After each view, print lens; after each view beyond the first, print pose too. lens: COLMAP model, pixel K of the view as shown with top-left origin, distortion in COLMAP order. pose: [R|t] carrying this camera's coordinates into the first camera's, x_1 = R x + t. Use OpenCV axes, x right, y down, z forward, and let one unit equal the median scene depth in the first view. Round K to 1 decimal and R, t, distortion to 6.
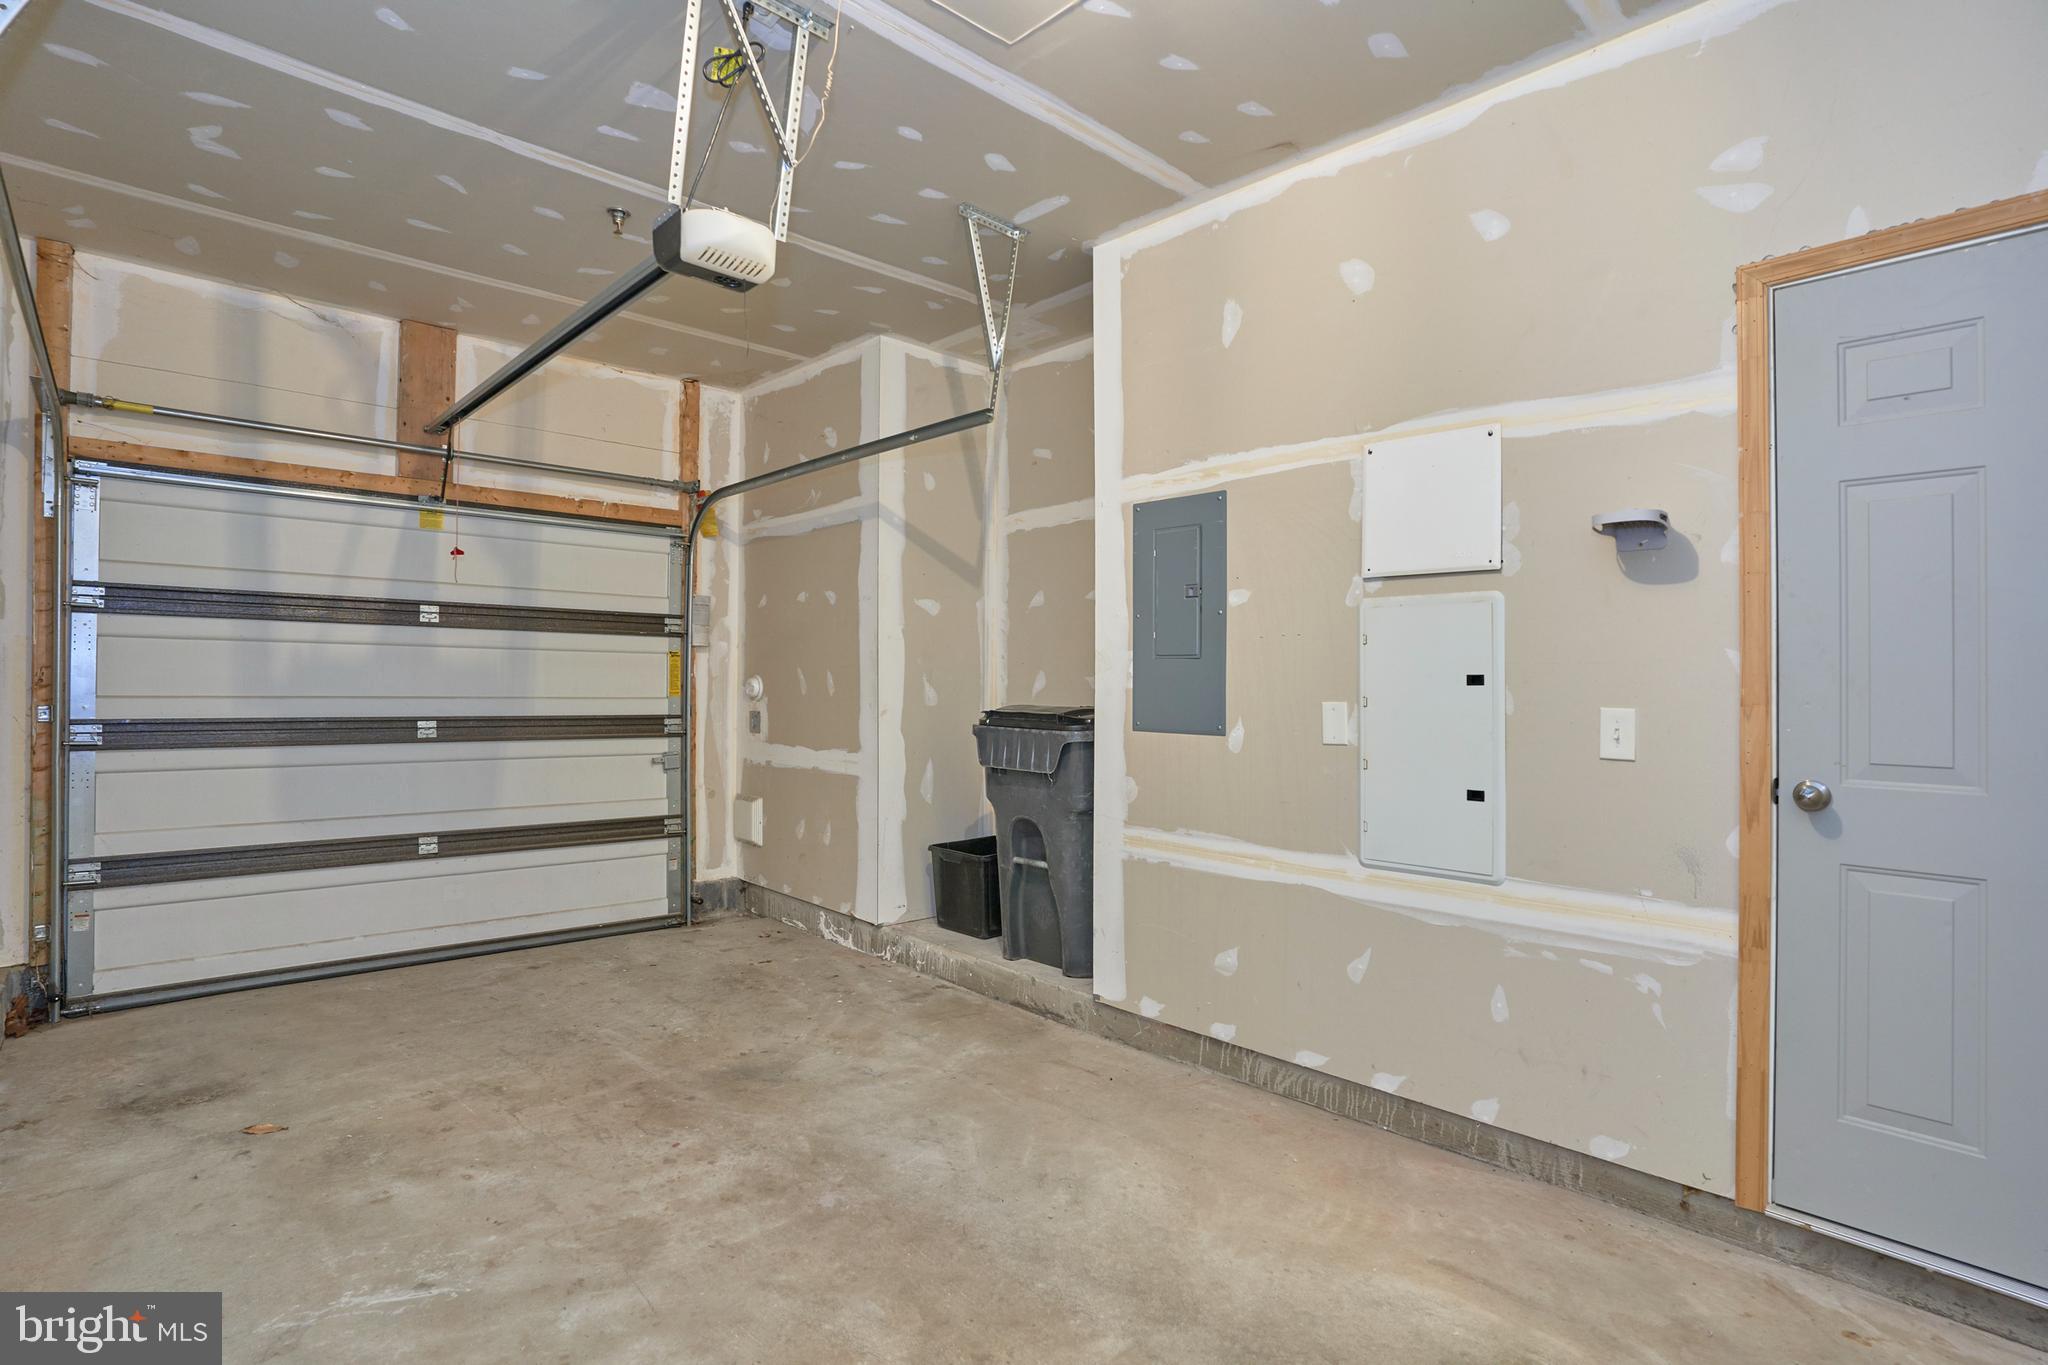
lens RADIAL K [[1014.7, 0, 1014.8], [0, 1014.7, 679.3], [0, 0, 1]] dist [-0.085708, 0.039422]
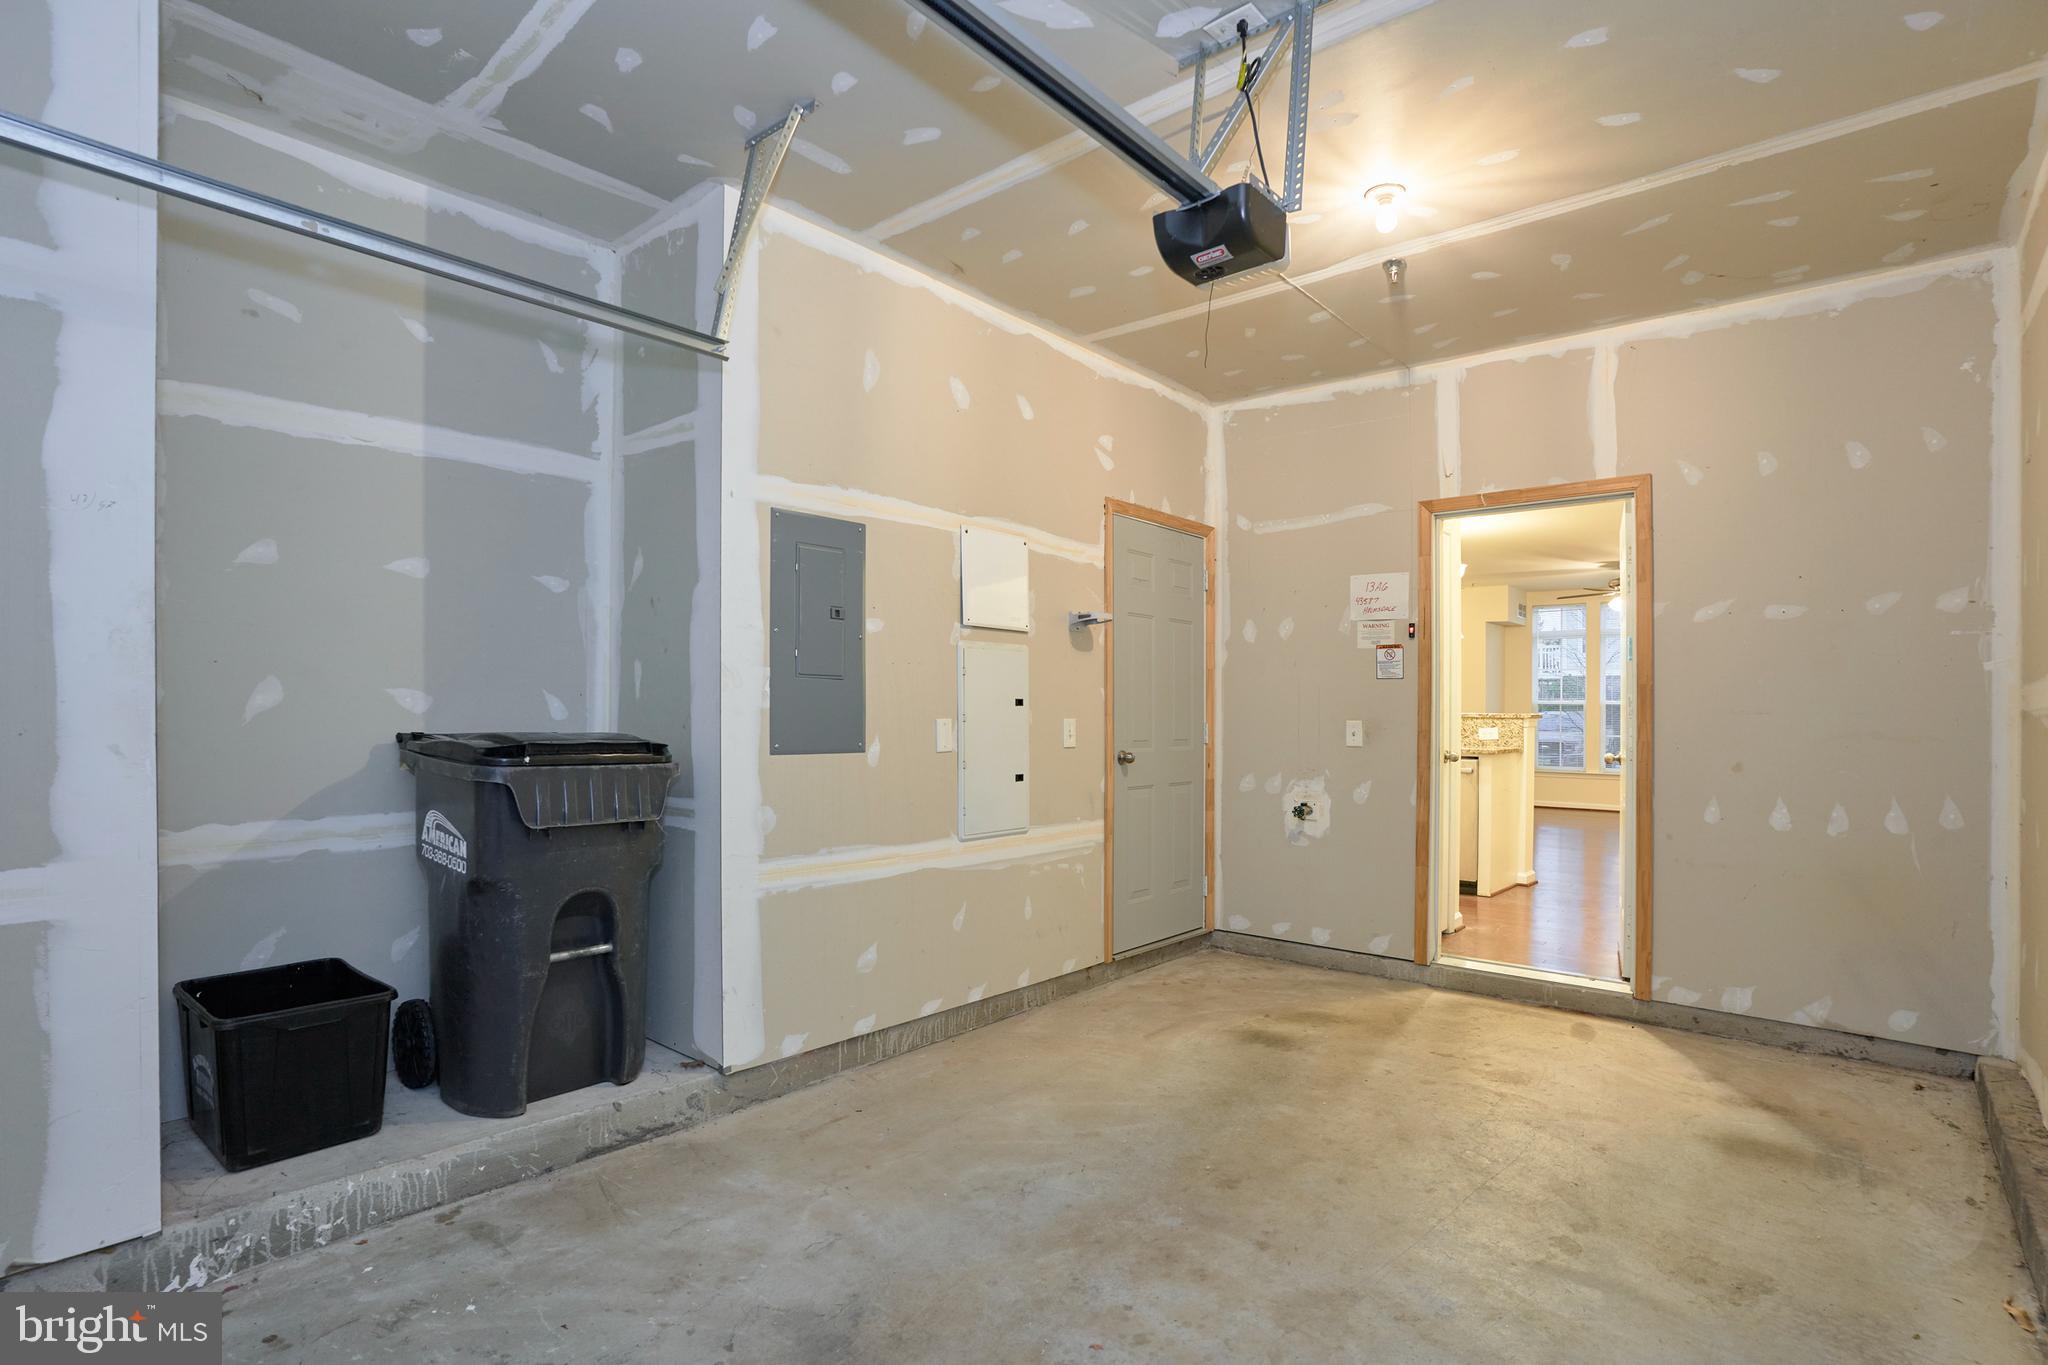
lens RADIAL K [[1007.1, 0, 1034.2], [0, 1007.1, 683.3], [0, 0, 1]] dist [-0.081415, 0.039228]
pose [[-0.120780, 0.008817, 0.992640, -0.885201], [-0.020733, 0.999720, -0.011403, -0.009250], [-0.992463, -0.021958, -0.120563, 0.955372]]
